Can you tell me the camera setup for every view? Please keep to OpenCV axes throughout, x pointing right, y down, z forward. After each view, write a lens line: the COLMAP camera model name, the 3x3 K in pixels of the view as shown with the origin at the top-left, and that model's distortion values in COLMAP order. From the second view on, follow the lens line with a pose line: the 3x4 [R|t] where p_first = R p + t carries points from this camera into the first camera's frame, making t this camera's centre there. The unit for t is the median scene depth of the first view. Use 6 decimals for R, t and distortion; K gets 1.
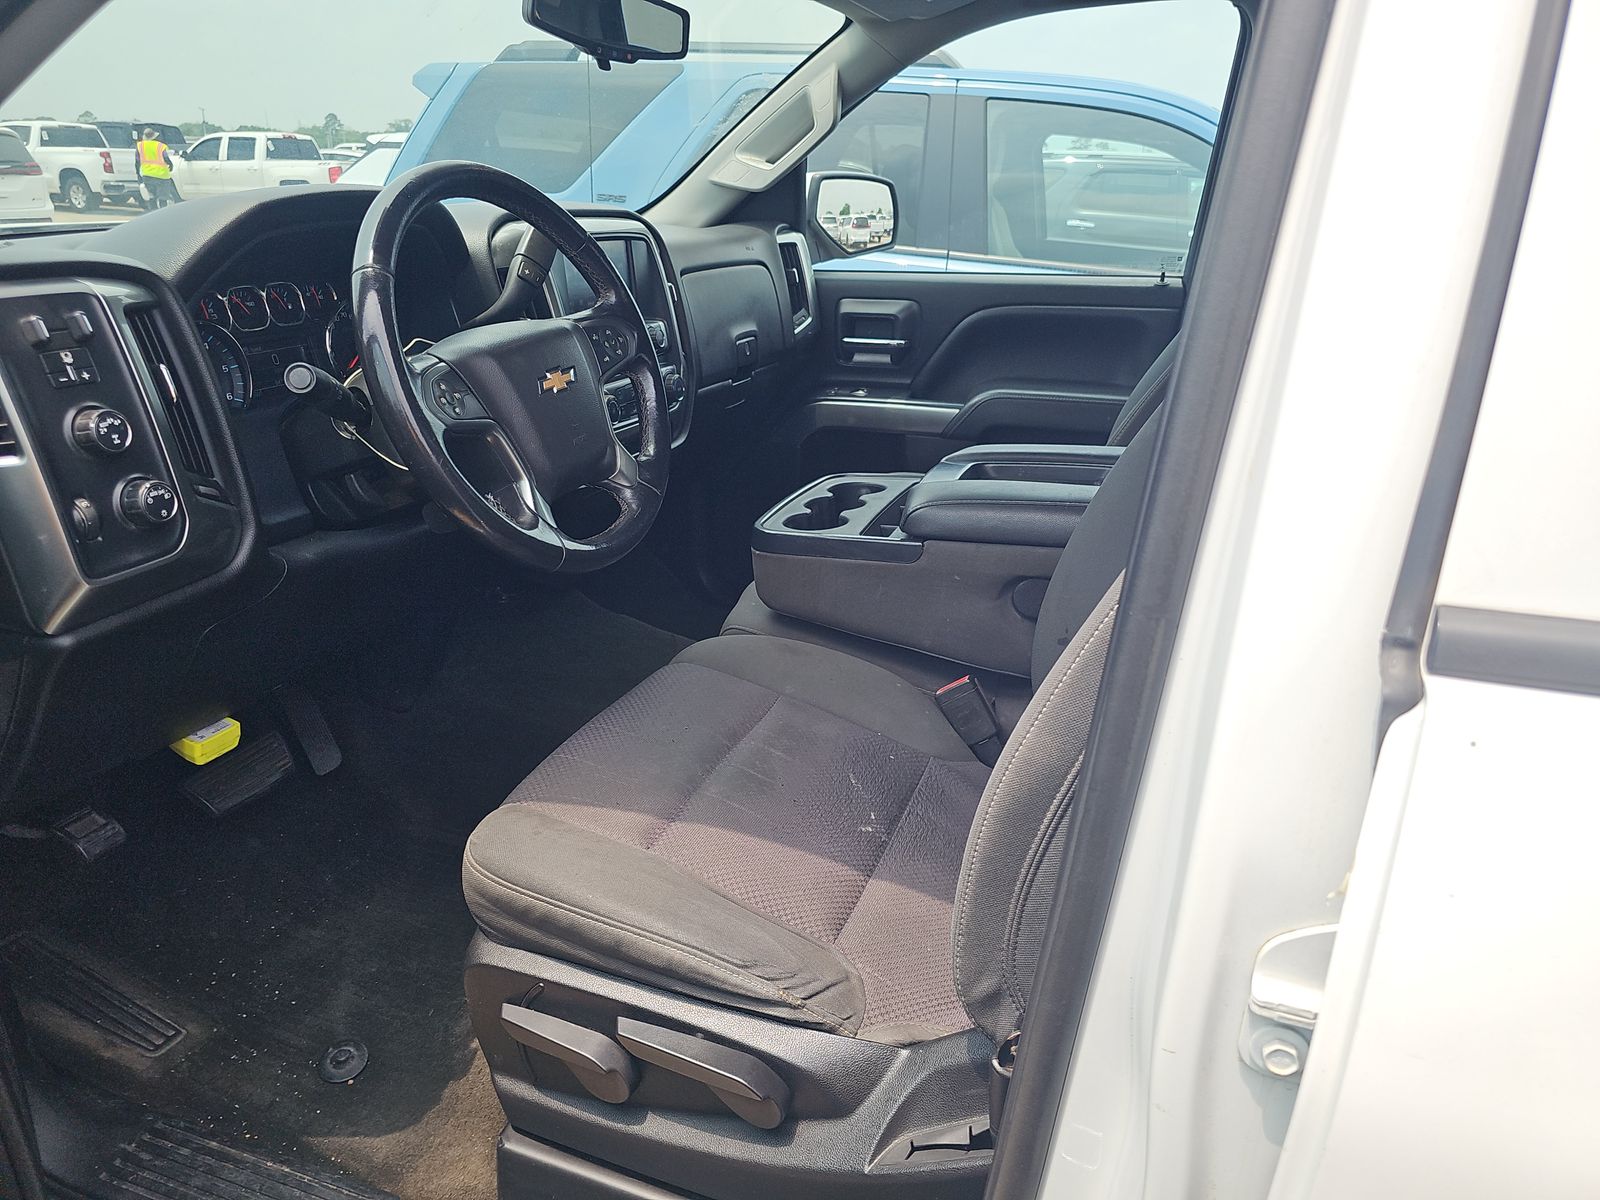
lens RADIAL K [[1074.3, 0, 800.3], [0, 1074.3, 569.4], [0, 0, 1]] dist [-0.027011, -0.002697]
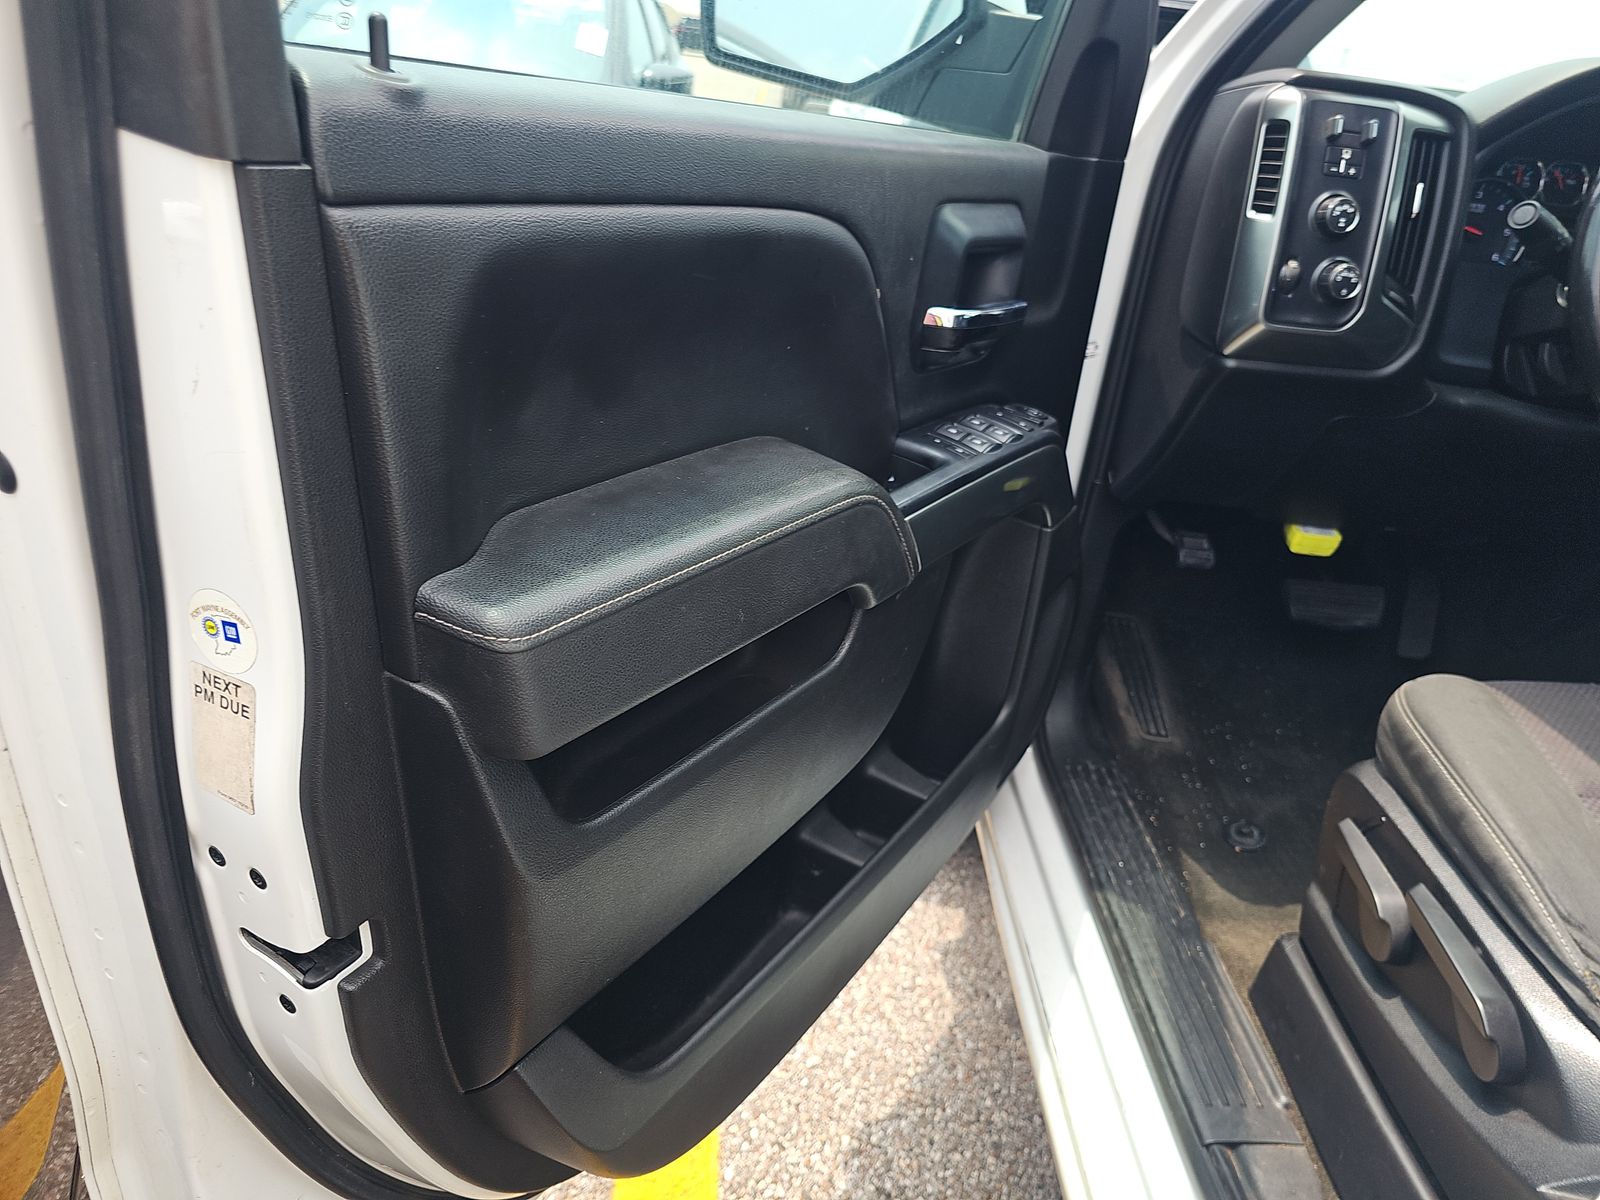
lens RADIAL K [[1067.6, 0, 800.0], [0, 1067.6, 600.0], [0, 0, 1]] dist [0.037266, -0.028204]
pose [[0.317770, 0.428571, -0.845783, 0.377519], [-0.427993, 0.860806, 0.275382, 0.162695], [0.846076, 0.274481, 0.456964, -0.019091]]
